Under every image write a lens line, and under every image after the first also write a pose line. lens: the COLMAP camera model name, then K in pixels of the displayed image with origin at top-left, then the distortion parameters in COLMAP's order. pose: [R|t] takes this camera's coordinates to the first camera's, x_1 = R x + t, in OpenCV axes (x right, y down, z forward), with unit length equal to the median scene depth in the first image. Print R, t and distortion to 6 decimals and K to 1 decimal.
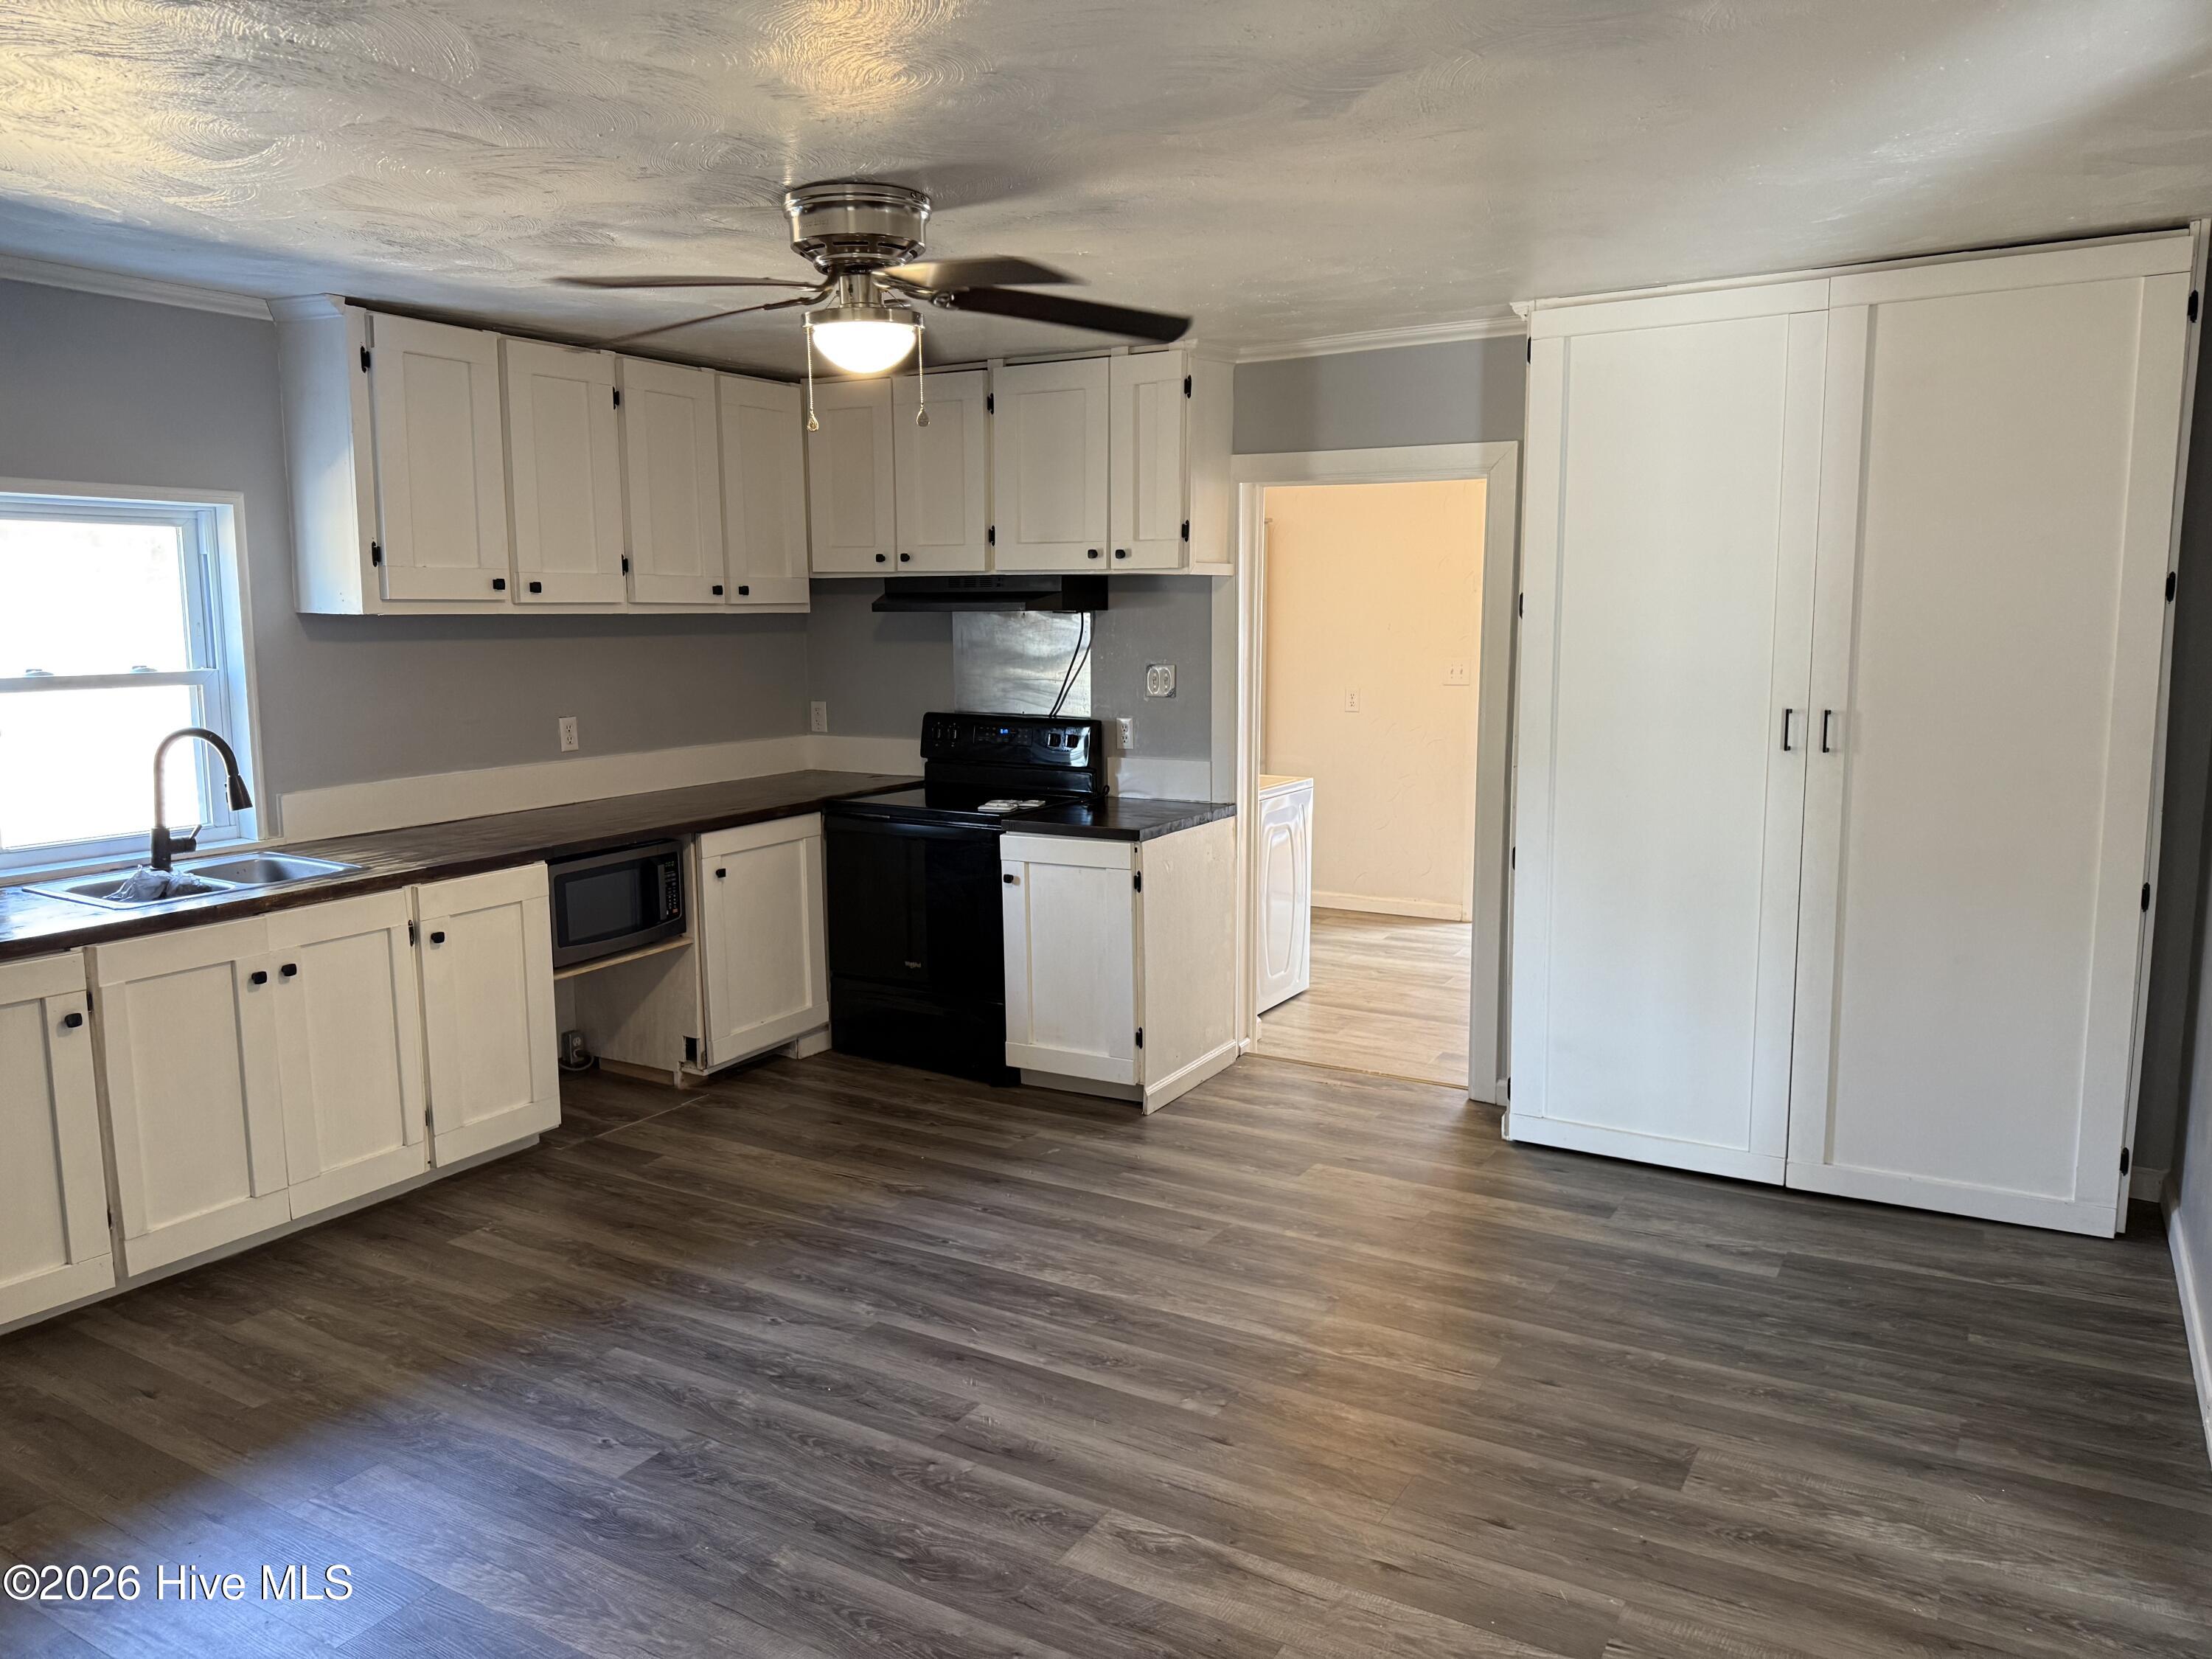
lens RADIAL K [[1560.1, 0, 1096.1], [0, 1560.1, 836.8], [0, 0, 1]] dist [0.028469, -0.033930]
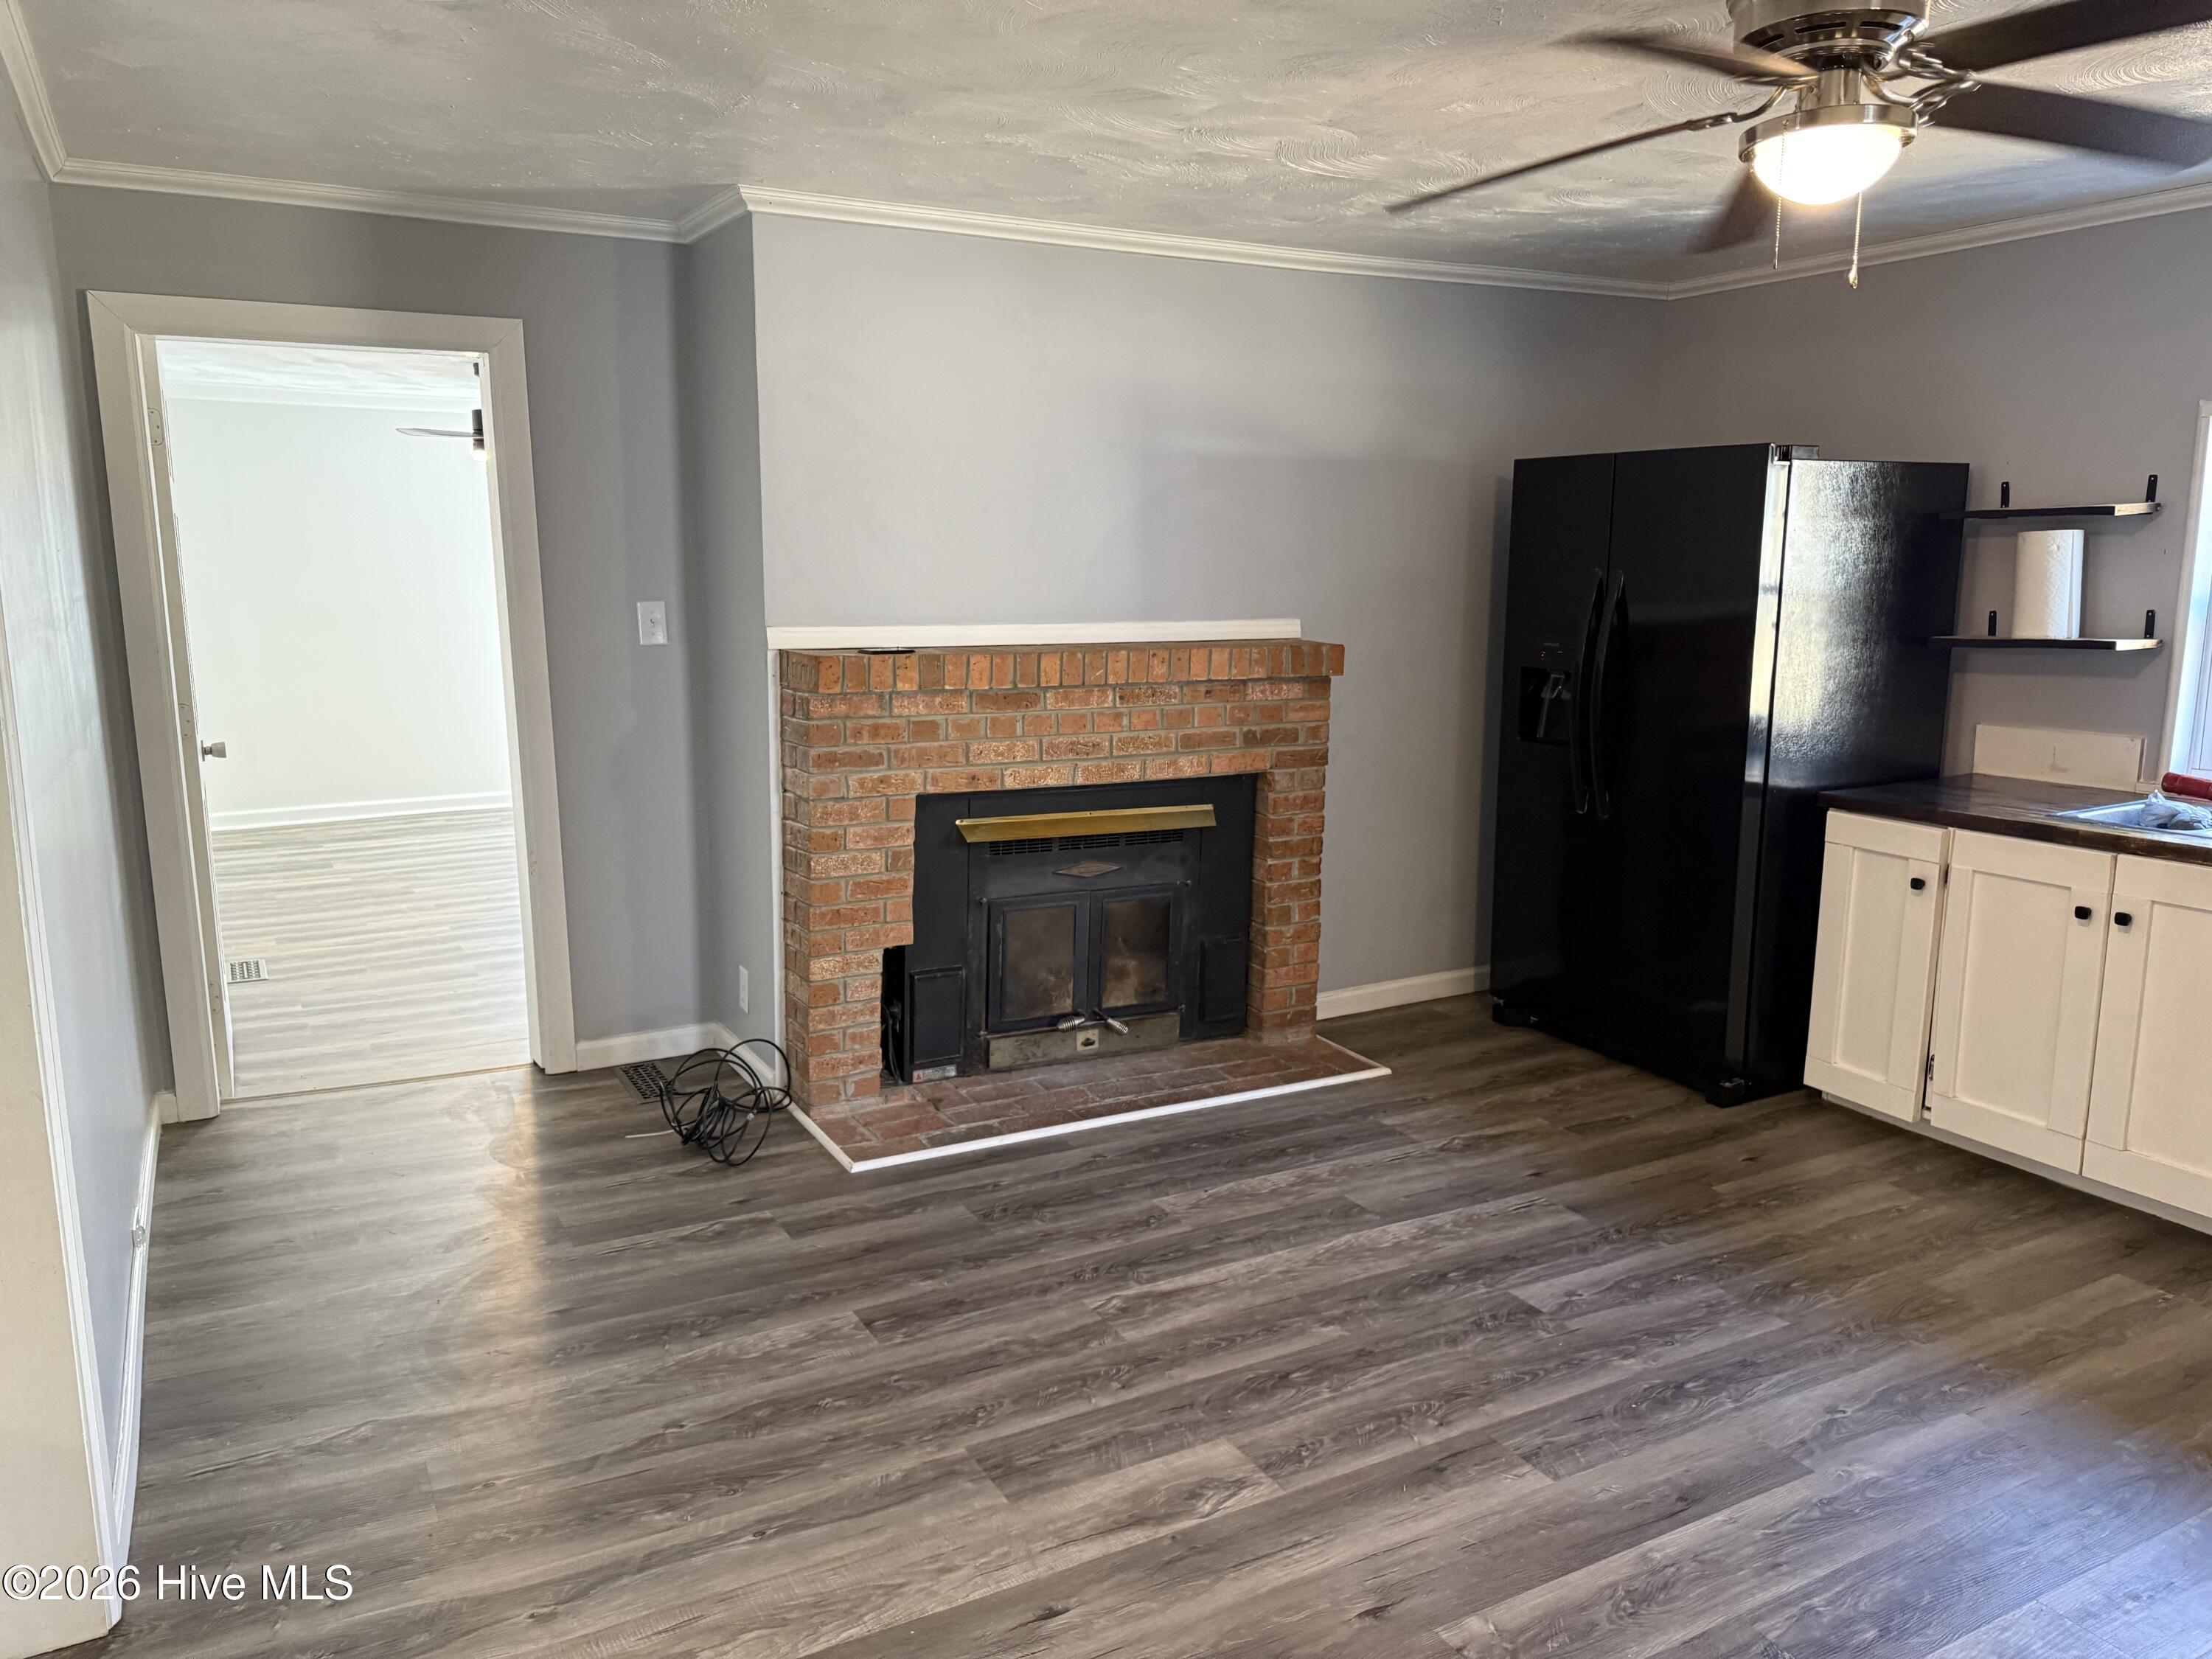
lens RADIAL K [[1560.1, 0, 1096.1], [0, 1560.1, 836.8], [0, 0, 1]] dist [0.028469, -0.033930]
pose [[-0.497980, 0.157996, -0.852674, 0.701889], [-0.124591, 0.960026, 0.250652, -0.145614], [0.858192, 0.231056, -0.458389, 1.086579]]
